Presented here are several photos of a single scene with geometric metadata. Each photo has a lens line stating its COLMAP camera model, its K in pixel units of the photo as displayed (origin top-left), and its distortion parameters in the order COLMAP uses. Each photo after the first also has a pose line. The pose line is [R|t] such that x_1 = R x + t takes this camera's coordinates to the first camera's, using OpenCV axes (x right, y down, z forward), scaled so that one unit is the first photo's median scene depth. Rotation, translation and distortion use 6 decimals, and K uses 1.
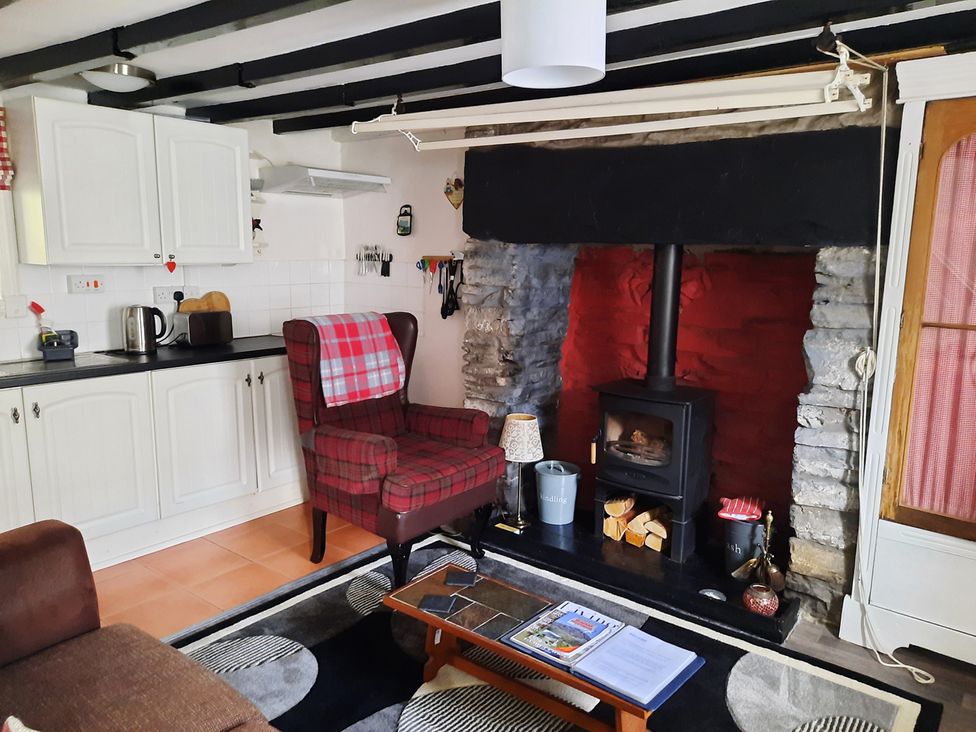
lens RADIAL K [[744.1, 0, 492.5], [0, 744.1, 362.8], [0, 0, 1]] dist [0.090706, 0.001168]
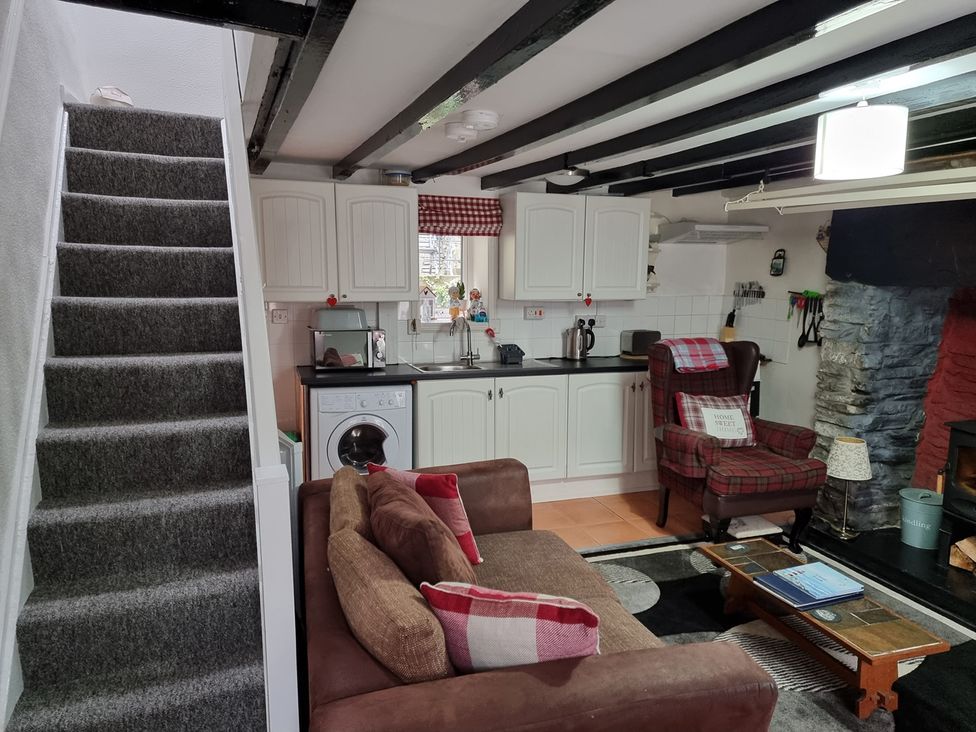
lens RADIAL K [[744.1, 0, 489.7], [0, 744.1, 365.4], [0, 0, 1]] dist [0.090706, 0.001168]
pose [[0.843751, 0.072377, -0.531833, 0.153652], [-0.081766, 0.996634, 0.005911, -0.002420], [0.530471, 0.038498, 0.846829, -0.242967]]
